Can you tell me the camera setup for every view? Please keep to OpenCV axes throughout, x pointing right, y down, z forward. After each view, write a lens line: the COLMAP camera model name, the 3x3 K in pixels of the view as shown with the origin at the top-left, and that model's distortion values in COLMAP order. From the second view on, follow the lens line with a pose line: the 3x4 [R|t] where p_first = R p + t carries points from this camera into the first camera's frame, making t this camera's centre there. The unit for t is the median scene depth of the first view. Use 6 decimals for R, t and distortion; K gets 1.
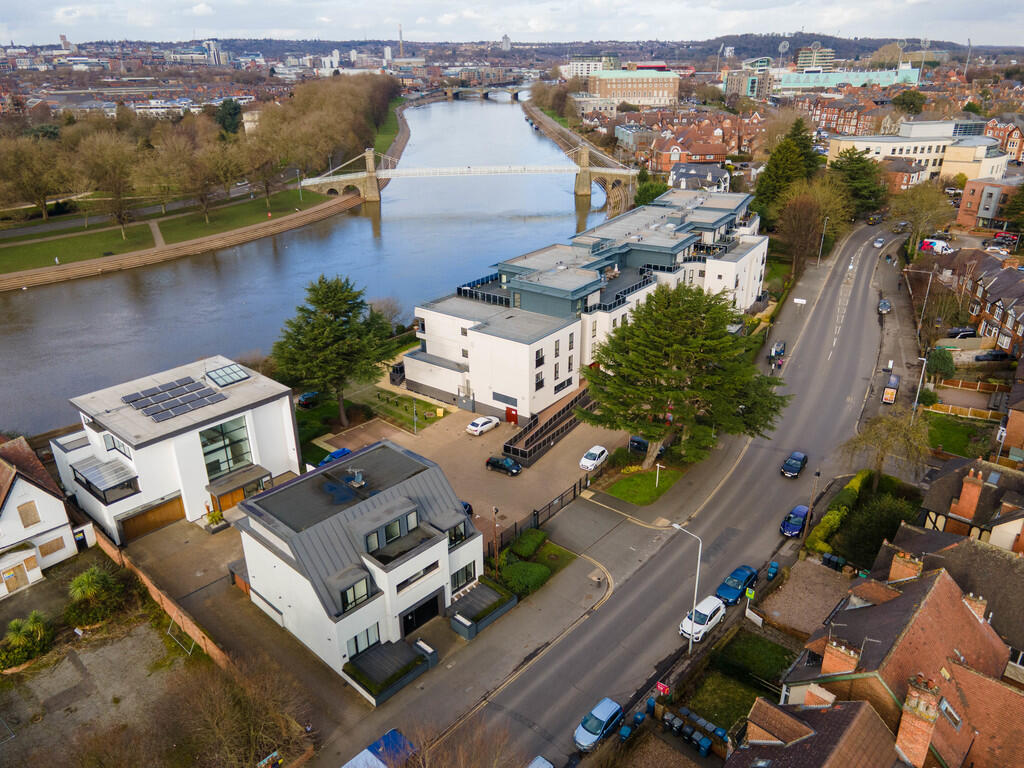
lens RADIAL K [[751.5, 0, 512.0], [0, 751.5, 384.0], [0, 0, 1]] dist [0.040362, 0.007152]
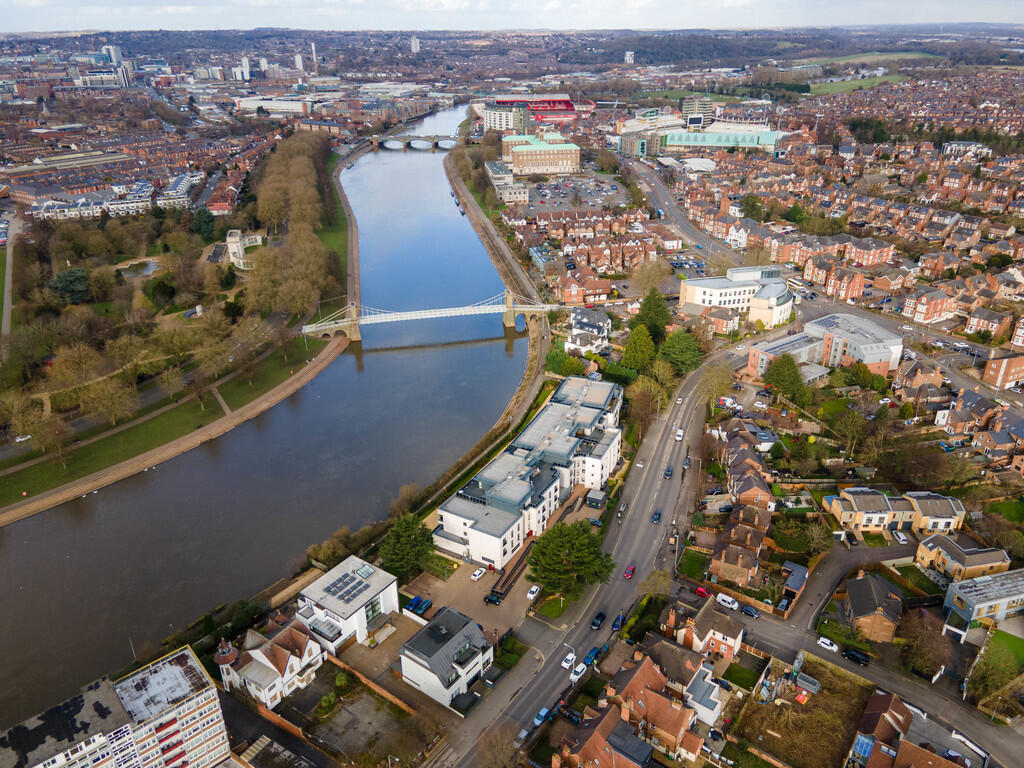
lens RADIAL K [[751.5, 0, 512.0], [0, 751.5, 384.0], [0, 0, 1]] dist [0.040362, 0.007152]
pose [[0.993648, -0.051916, 0.099838, -0.127296], [0.049649, 0.998452, 0.025069, -0.516943], [-0.100985, -0.019953, 0.994688, -1.059752]]
